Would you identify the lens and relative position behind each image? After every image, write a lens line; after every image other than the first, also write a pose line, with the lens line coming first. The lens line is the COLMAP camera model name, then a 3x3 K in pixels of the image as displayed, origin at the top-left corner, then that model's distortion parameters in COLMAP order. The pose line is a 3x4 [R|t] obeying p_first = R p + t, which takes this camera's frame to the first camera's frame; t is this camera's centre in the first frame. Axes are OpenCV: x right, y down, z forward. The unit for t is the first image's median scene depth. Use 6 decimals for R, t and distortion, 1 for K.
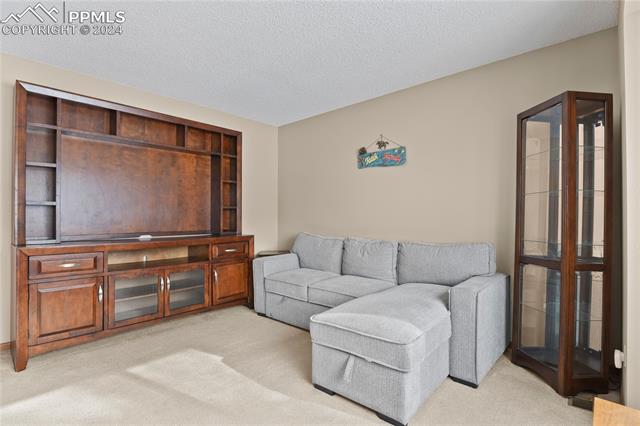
lens RADIAL K [[312.3, 0, 325.1], [0, 312.3, 213.7], [0, 0, 1]] dist [-0.007815, -0.003431]
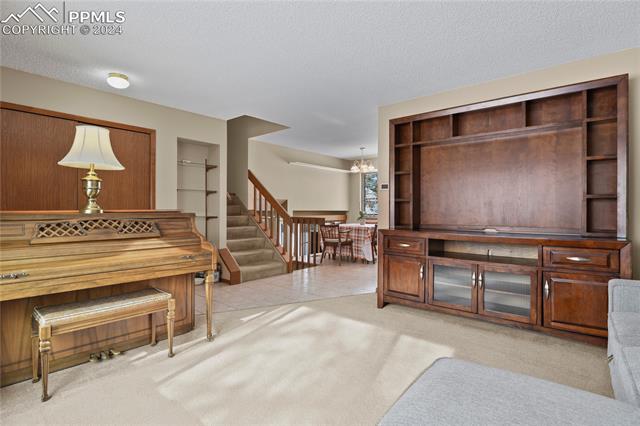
lens RADIAL K [[312.3, 0, 320.4], [0, 312.3, 210.6], [0, 0, 1]] dist [-0.007815, -0.003431]
pose [[0.021567, 0.005734, -0.999751, 0.387320], [0.006976, 0.999958, 0.005885, 0.002820], [0.999743, -0.007101, 0.021526, 0.440495]]
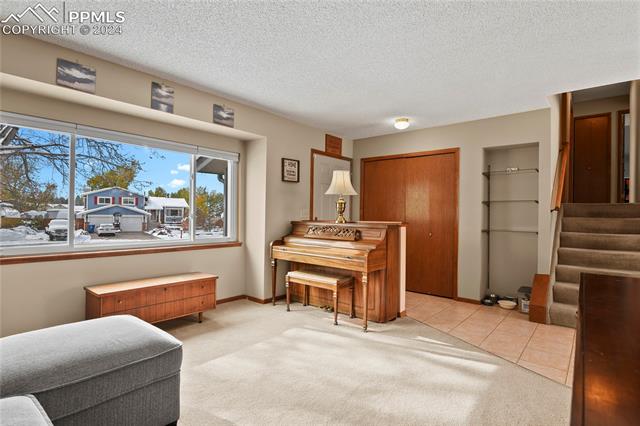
lens RADIAL K [[312.3, 0, 318.2], [0, 312.3, 215.6], [0, 0, 1]] dist [-0.007815, -0.003431]
pose [[-0.999714, -0.012931, -0.020105, -0.244187], [-0.012524, 0.999716, -0.020254, 0.008424], [0.020362, -0.019997, -0.999593, 1.116166]]
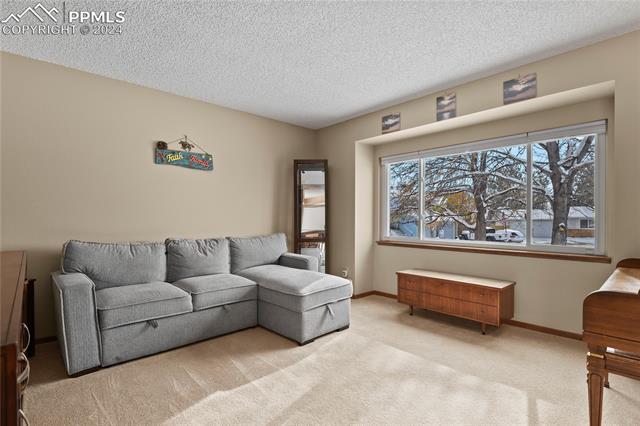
lens RADIAL K [[312.3, 0, 319.0], [0, 312.3, 217.2], [0, 0, 1]] dist [-0.007815, -0.003431]
pose [[0.088616, -0.007561, 0.996037, -0.830861], [-0.014405, 0.999857, 0.008871, -0.004222], [-0.995962, -0.015134, 0.088494, 0.500534]]
